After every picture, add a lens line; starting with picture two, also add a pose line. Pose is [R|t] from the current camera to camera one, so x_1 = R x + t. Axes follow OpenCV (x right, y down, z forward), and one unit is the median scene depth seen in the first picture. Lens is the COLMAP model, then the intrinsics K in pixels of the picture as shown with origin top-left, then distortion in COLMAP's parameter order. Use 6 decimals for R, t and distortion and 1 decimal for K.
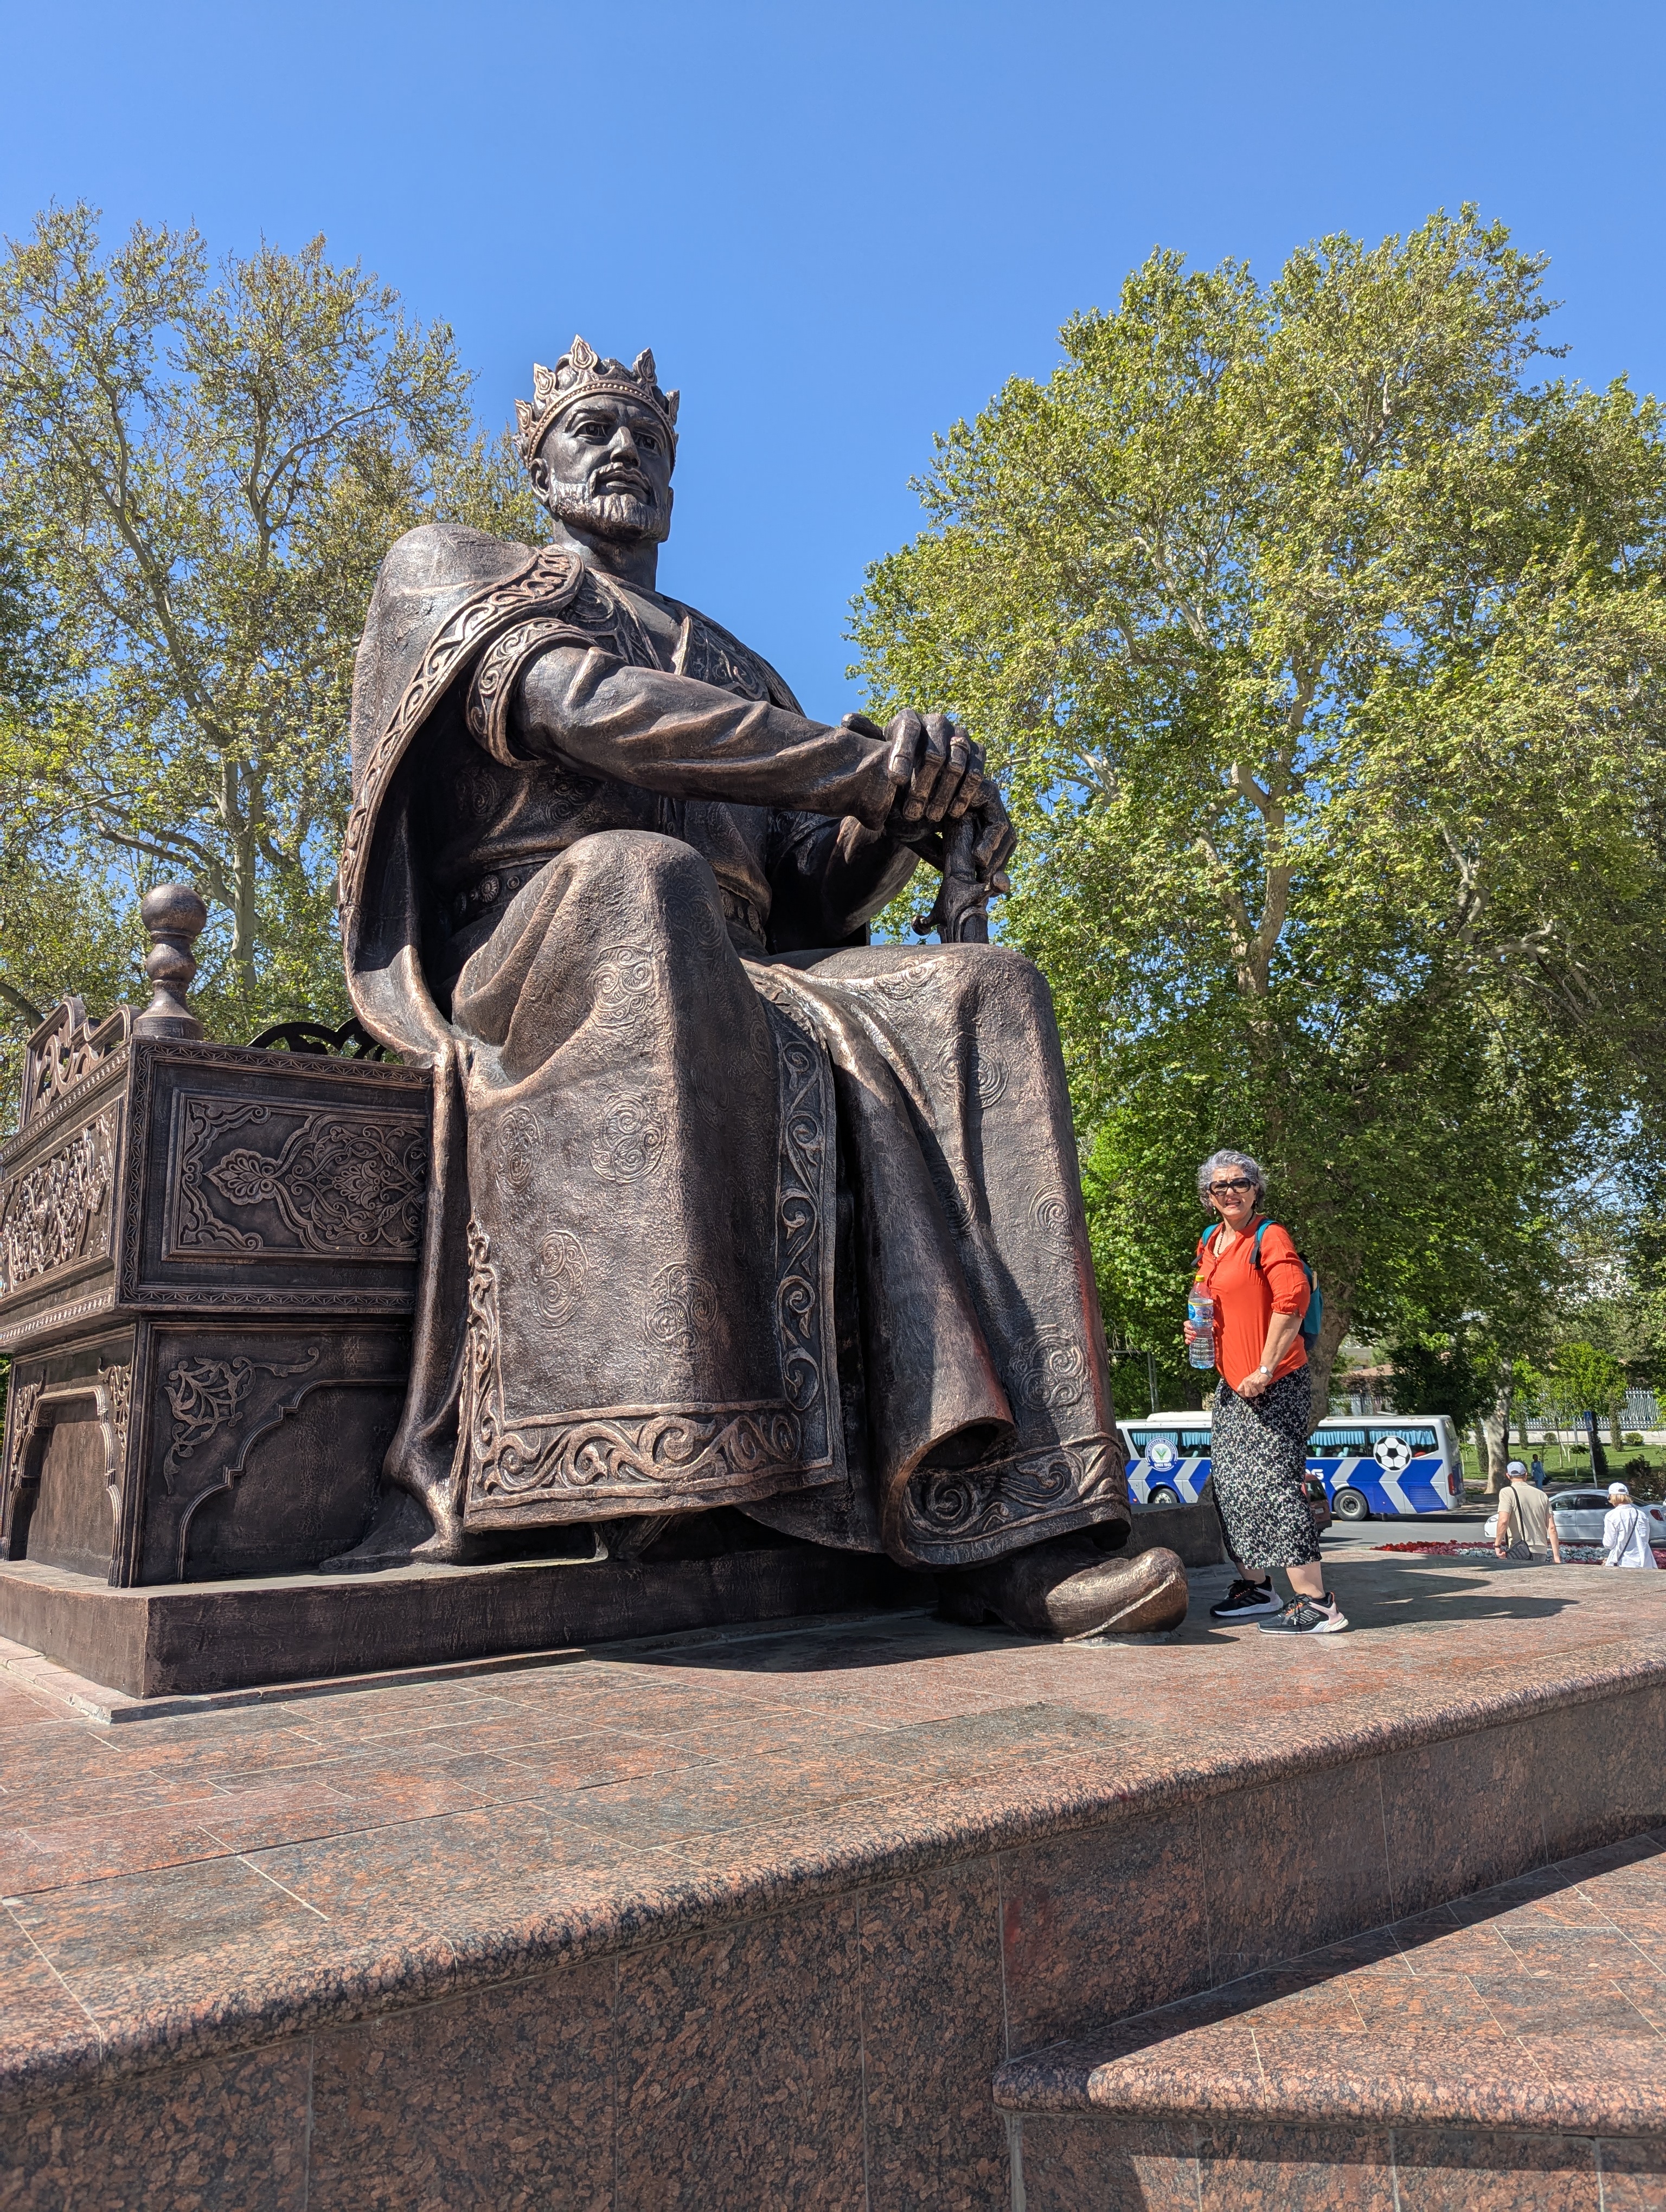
lens RADIAL K [[1551.0, 0, 821.6], [0, 1551.0, 1072.4], [0, 0, 1]] dist [0.068223, -0.062067]
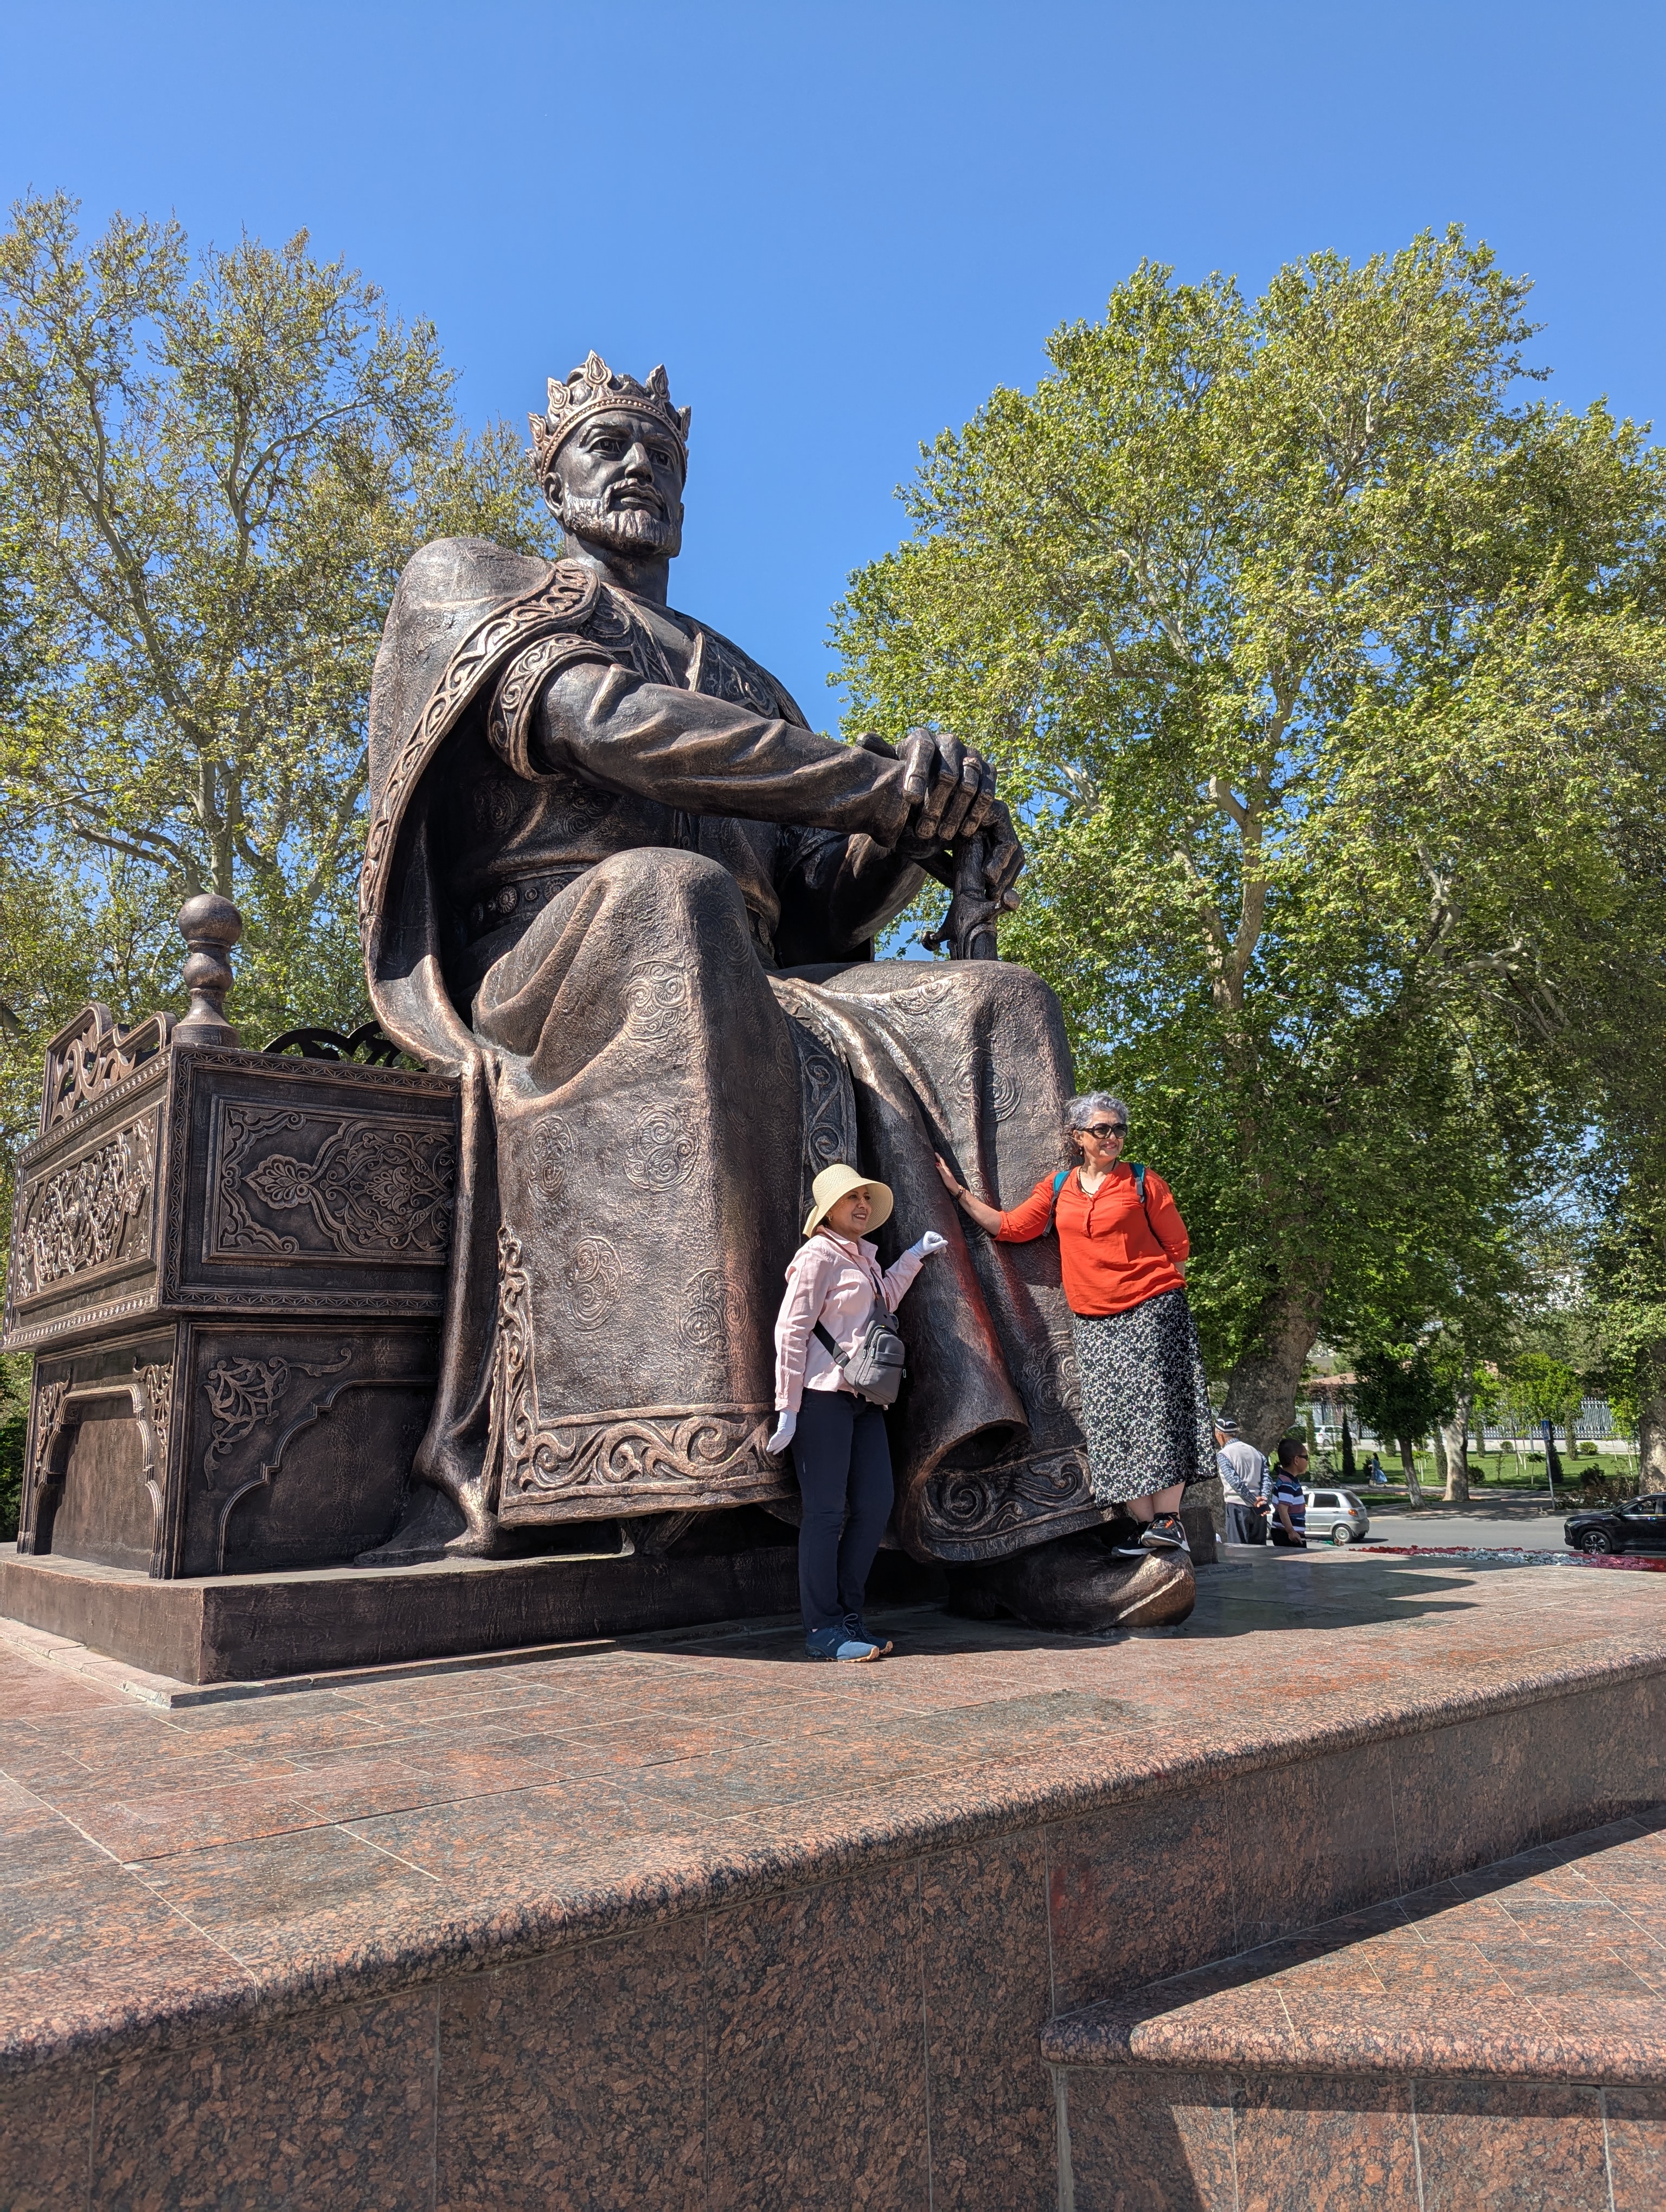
lens RADIAL K [[1551.0, 0, 819.2], [0, 1551.0, 1103.2], [0, 0, 1]] dist [0.067981, -0.057526]
pose [[0.999759, 0.010109, 0.019486, -0.034424], [-0.010415, 0.999823, 0.015645, -0.004150], [-0.019324, -0.015844, 0.999688, -0.027985]]
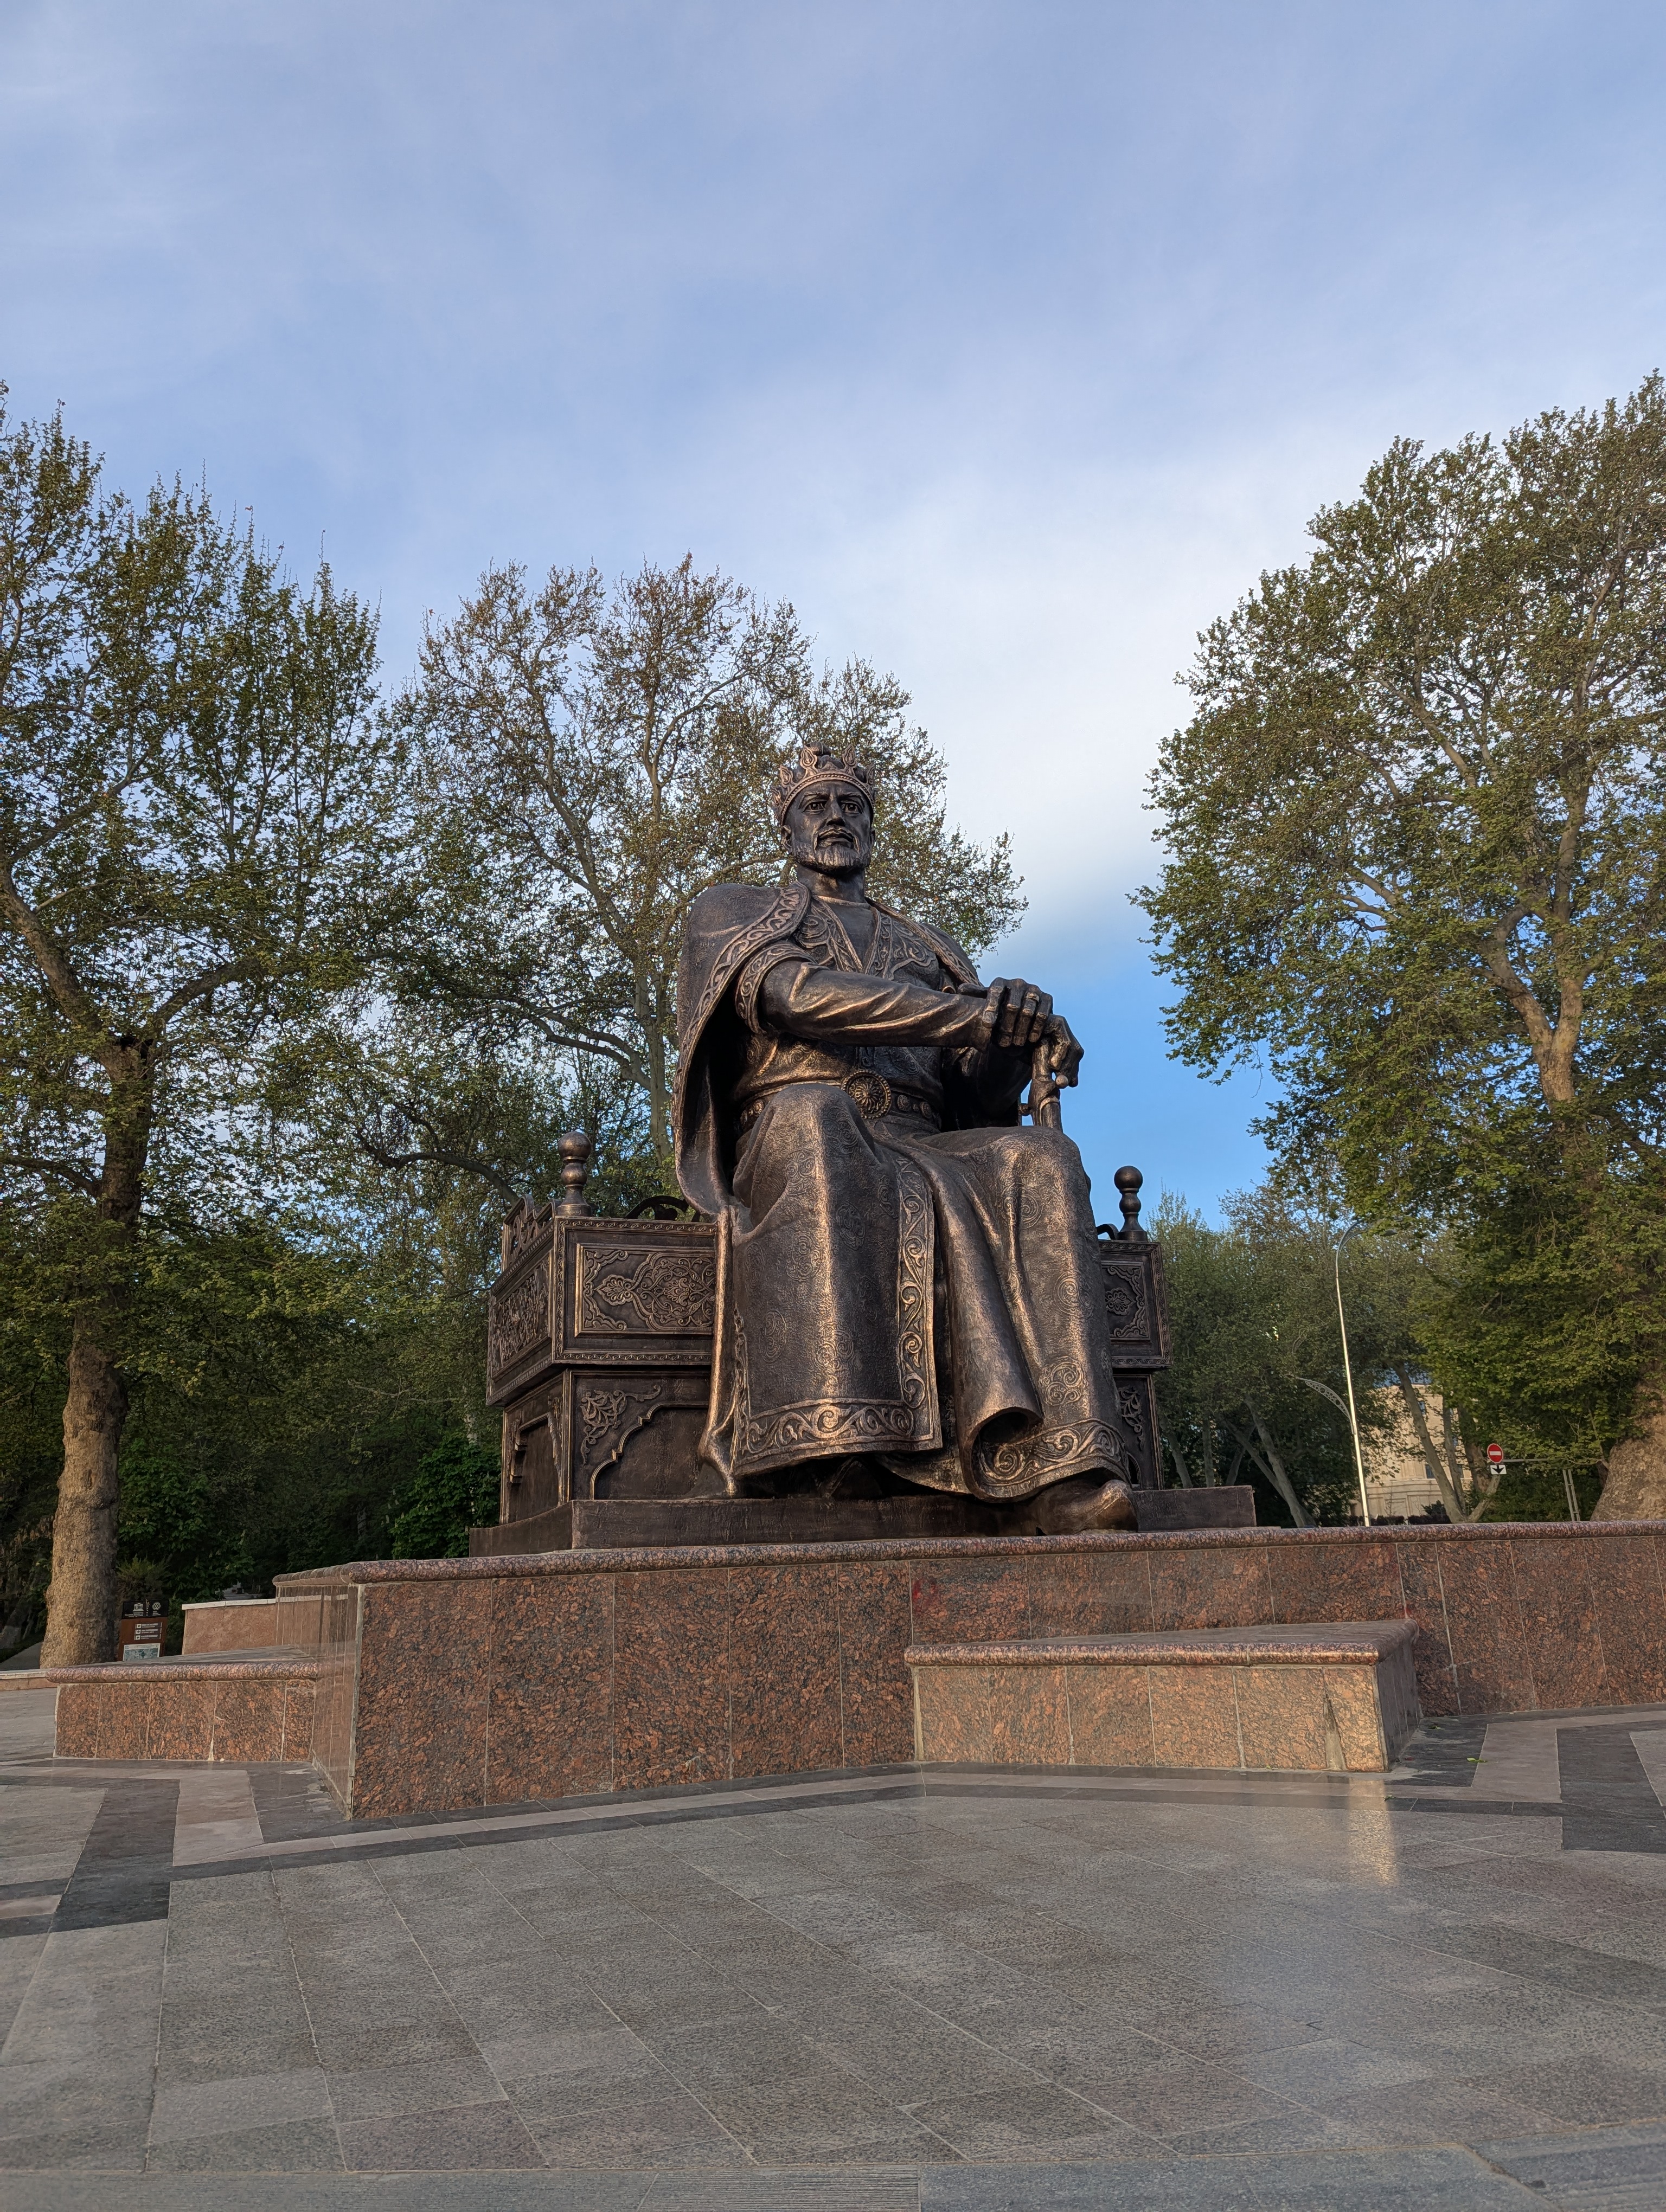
lens RADIAL K [[1542.7, 0, 846.6], [0, 1542.7, 1090.4], [0, 0, 1]] dist [0.071174, -0.077842]
pose [[0.967316, -0.079698, -0.240724, 0.322713], [0.062747, 0.995032, -0.077292, -0.007963], [0.245688, 0.059661, 0.967511, -0.648980]]
